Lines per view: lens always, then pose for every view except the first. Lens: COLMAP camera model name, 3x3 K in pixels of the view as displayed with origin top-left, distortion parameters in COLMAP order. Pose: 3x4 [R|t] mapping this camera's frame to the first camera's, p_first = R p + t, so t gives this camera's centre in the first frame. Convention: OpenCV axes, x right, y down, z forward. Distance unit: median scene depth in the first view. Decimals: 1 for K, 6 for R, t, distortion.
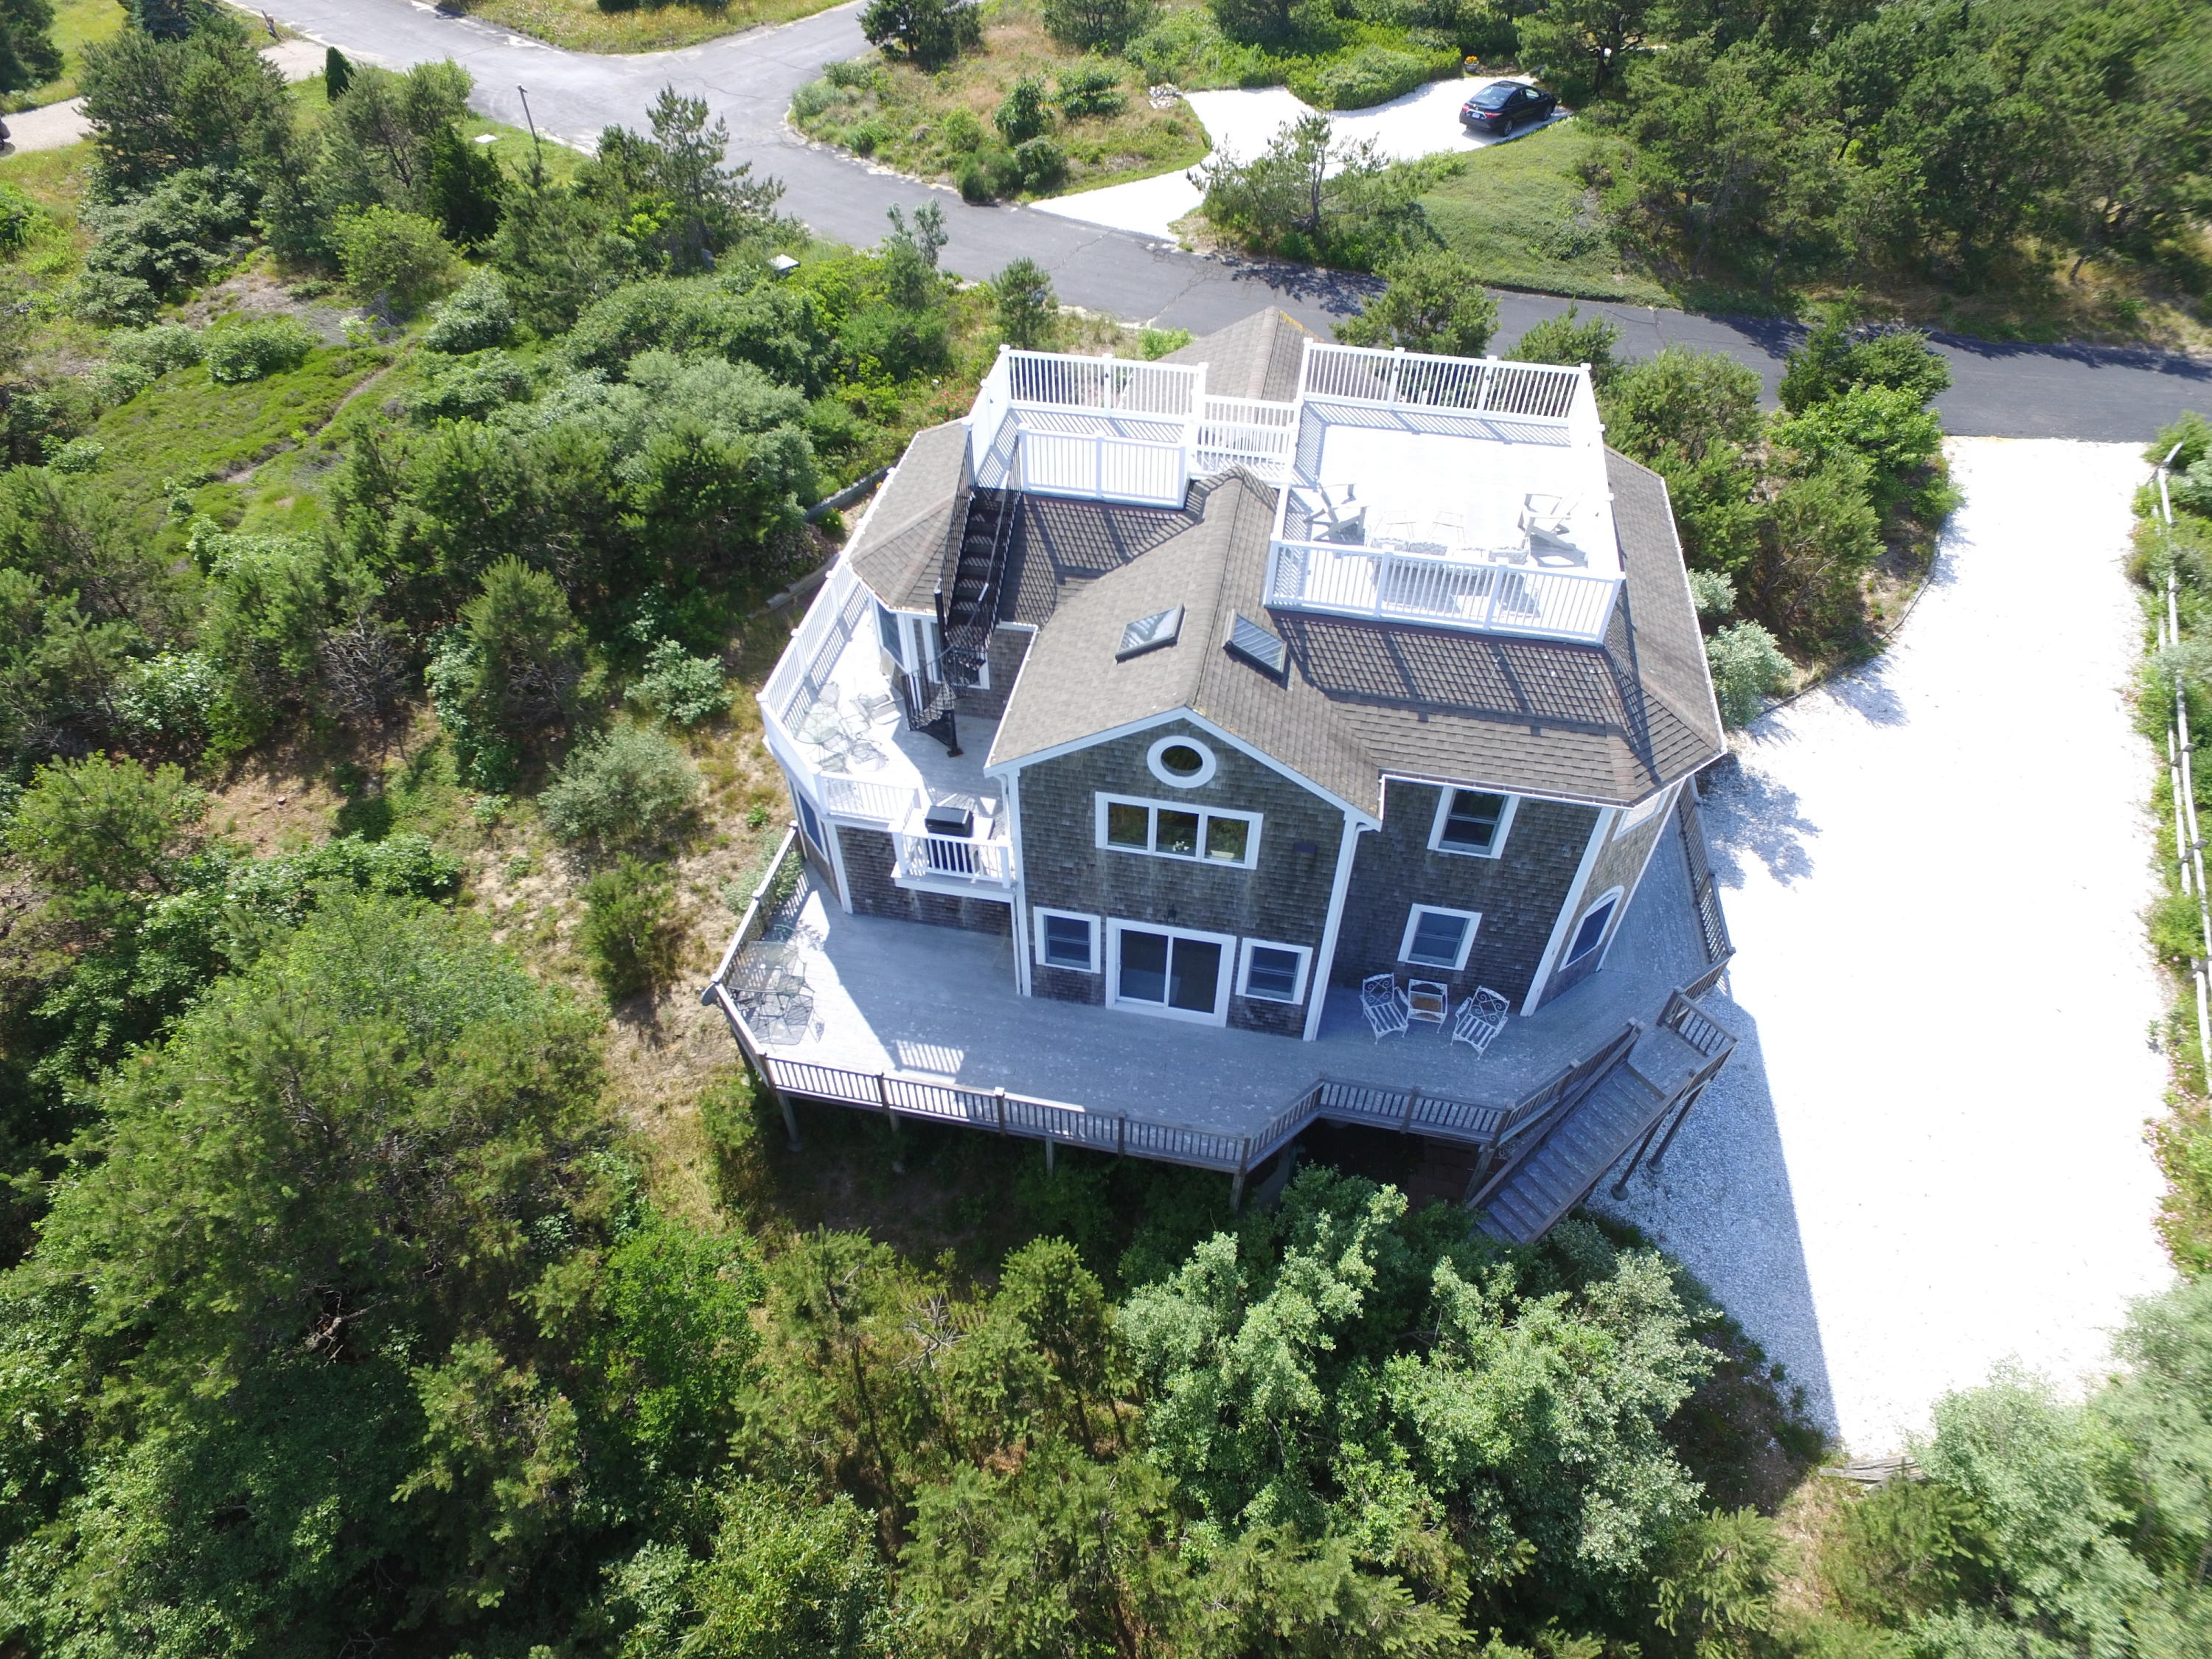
lens RADIAL K [[1249.2, 0, 1108.4], [0, 1249.2, 810.2], [0, 0, 1]] dist [0.002661, 0.000363]
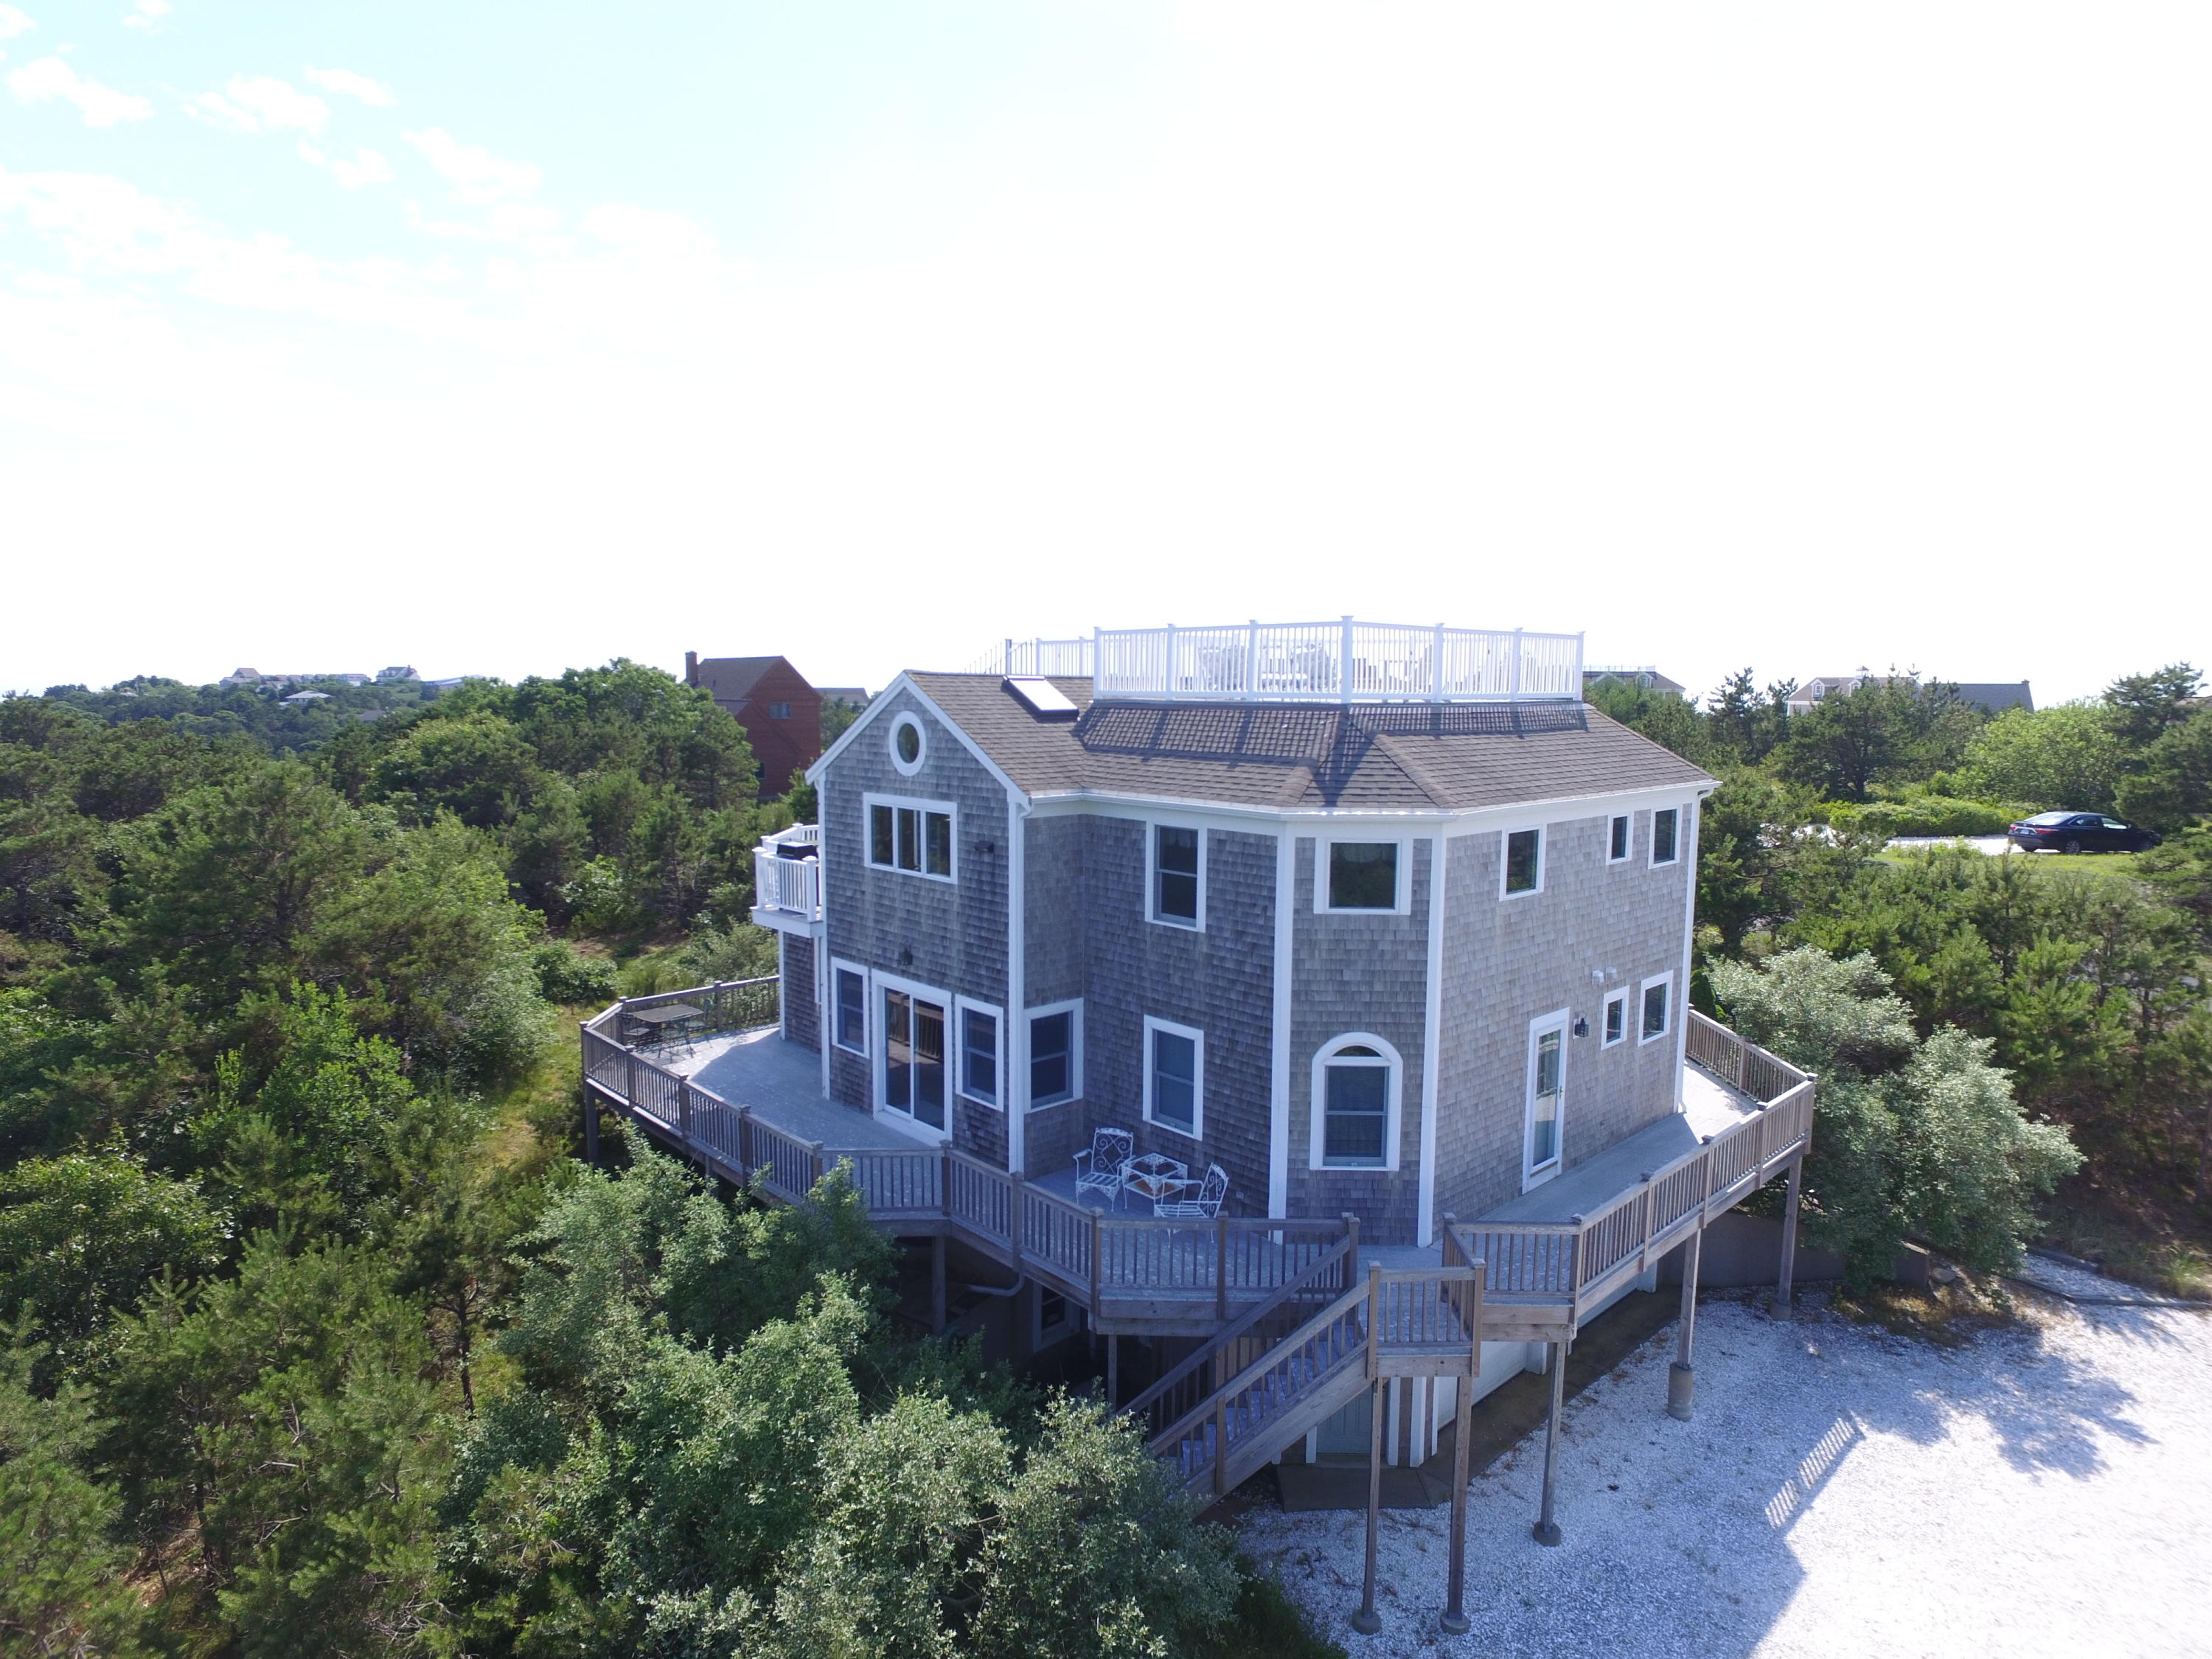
lens RADIAL K [[1268.9, 0, 1106.0], [0, 1268.9, 829.5], [0, 0, 1]] dist [-0.001842, 0.000544]
pose [[0.809983, 0.069316, -0.582343, 0.721768], [-0.419080, 0.763043, -0.492075, 0.416488], [0.410244, 0.642620, 0.647101, 0.359065]]
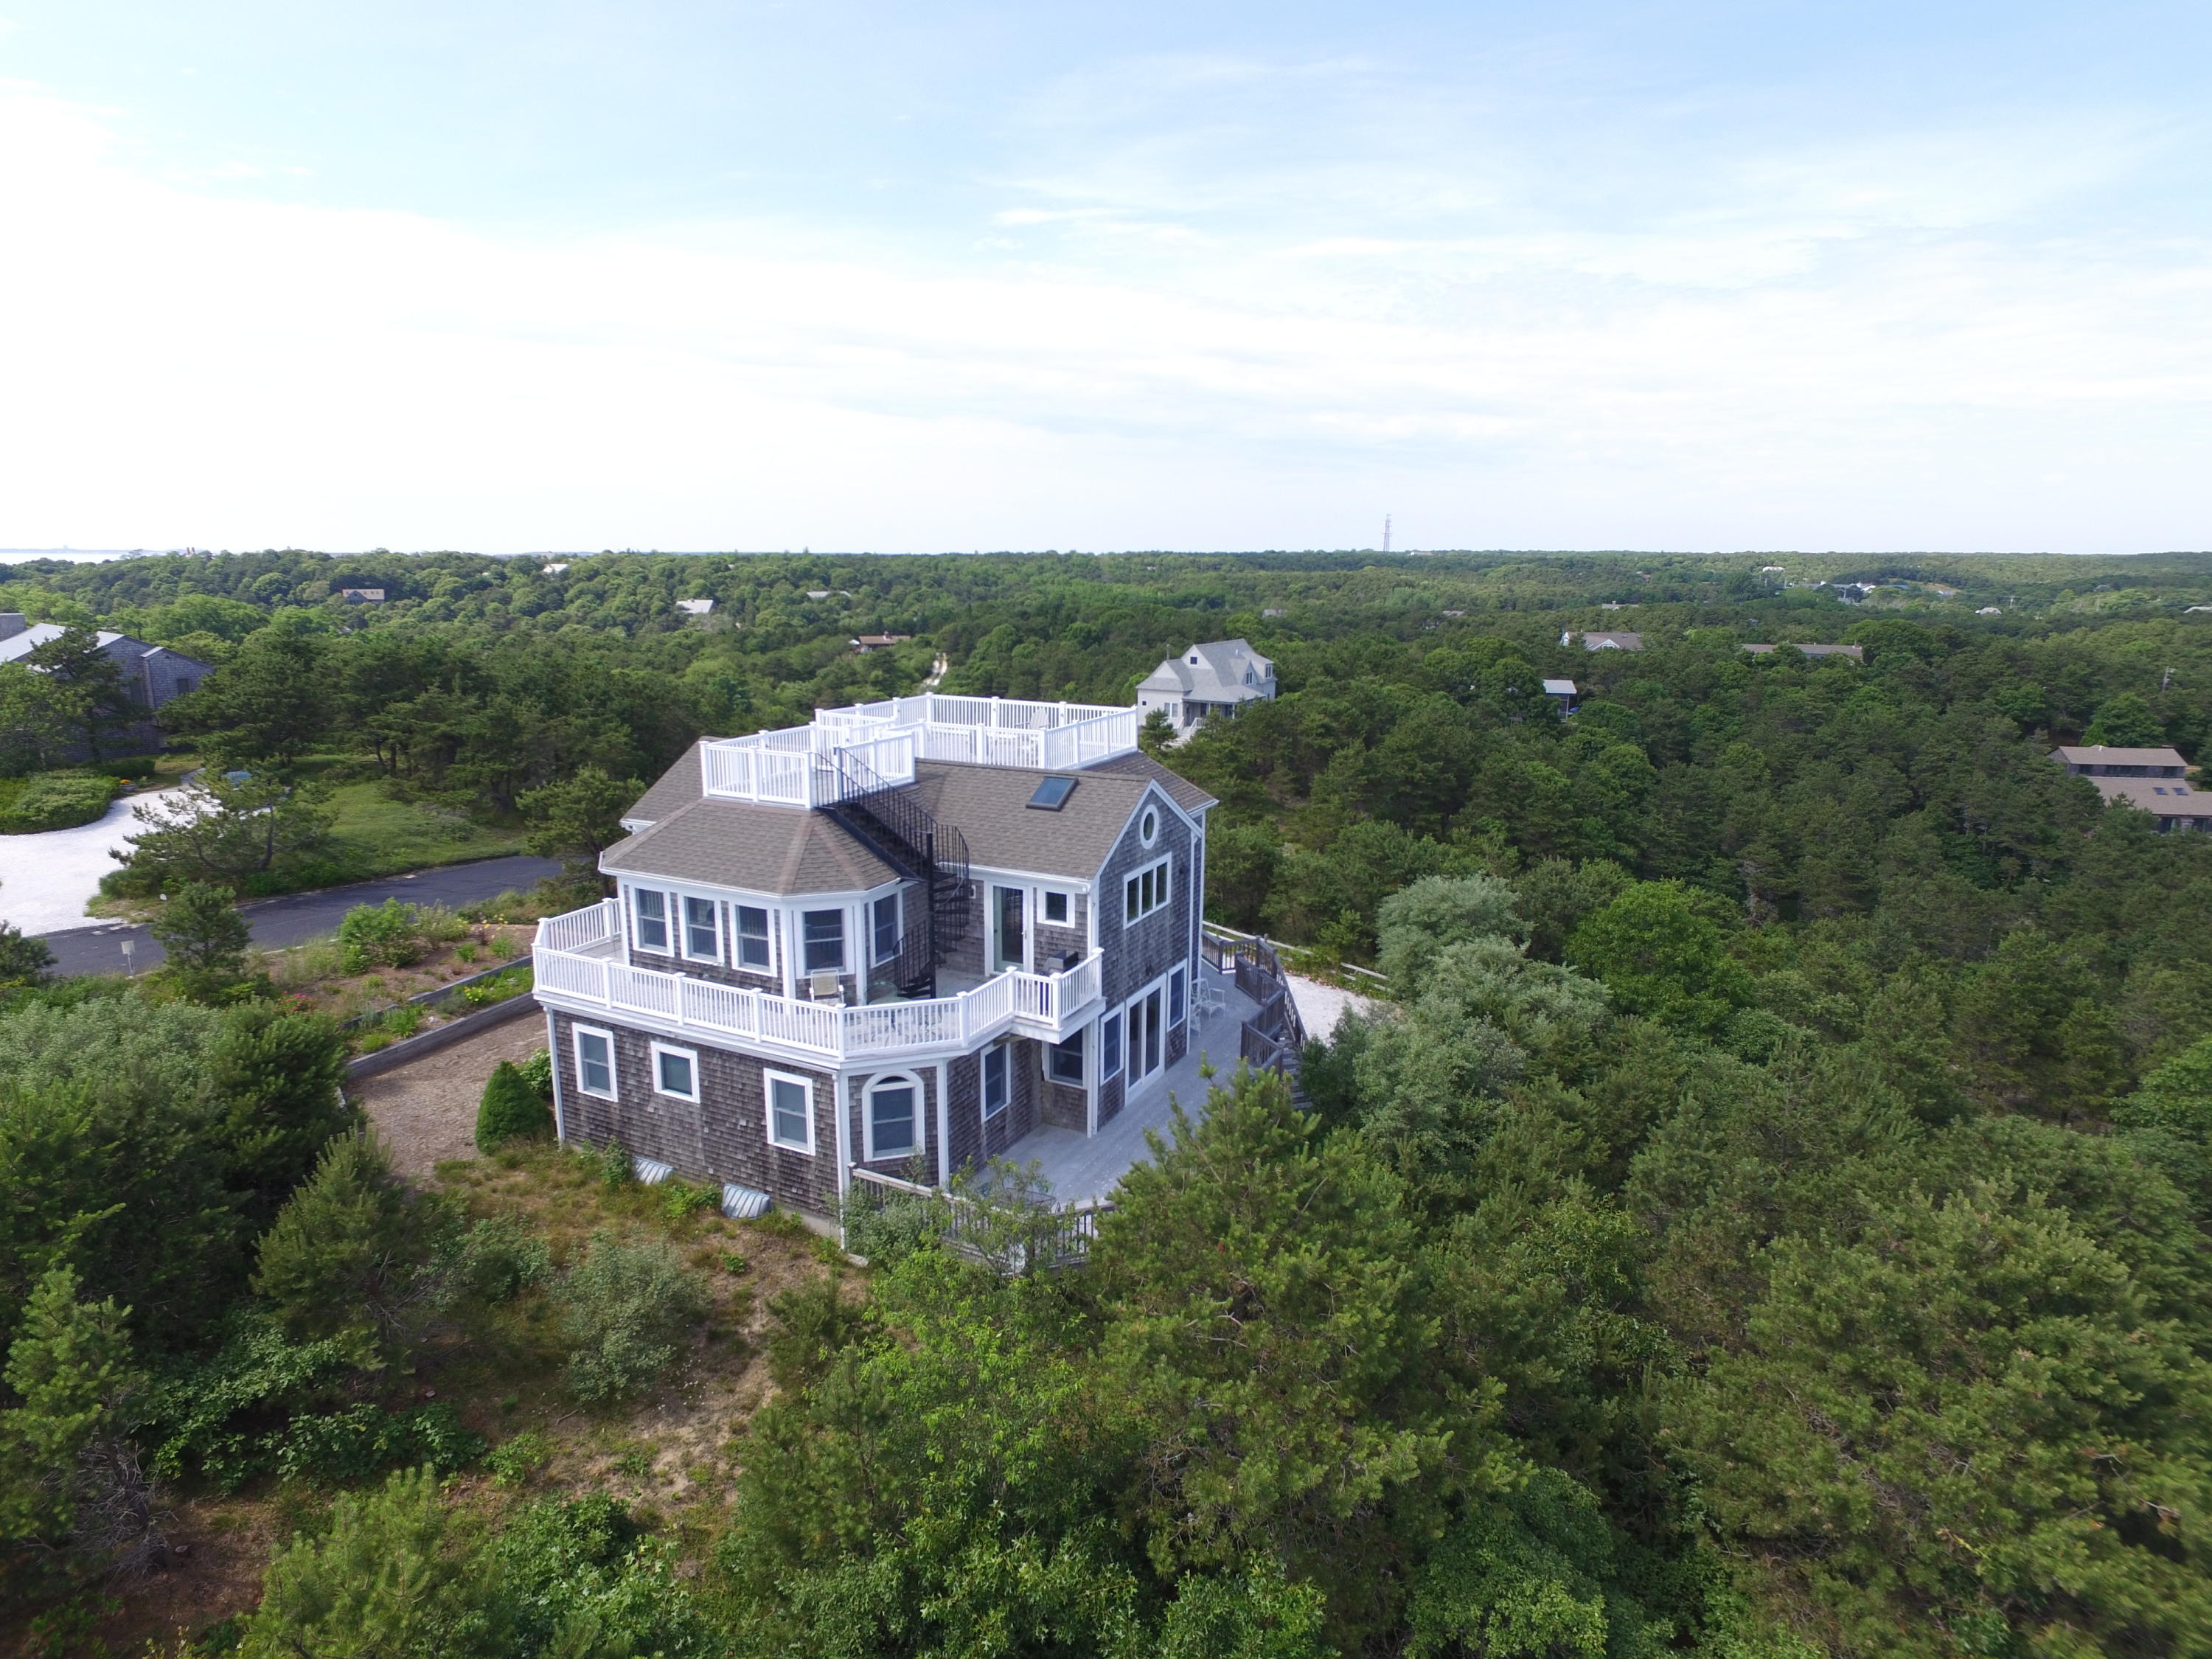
lens RADIAL K [[1268.9, 0, 1106.0], [0, 1268.9, 829.5], [0, 0, 1]] dist [-0.001842, 0.000544]
pose [[0.273219, -0.205903, 0.939657, -1.238449], [0.677683, 0.734467, -0.036106, -0.013334], [-0.682713, 0.646654, 0.340207, 0.438543]]
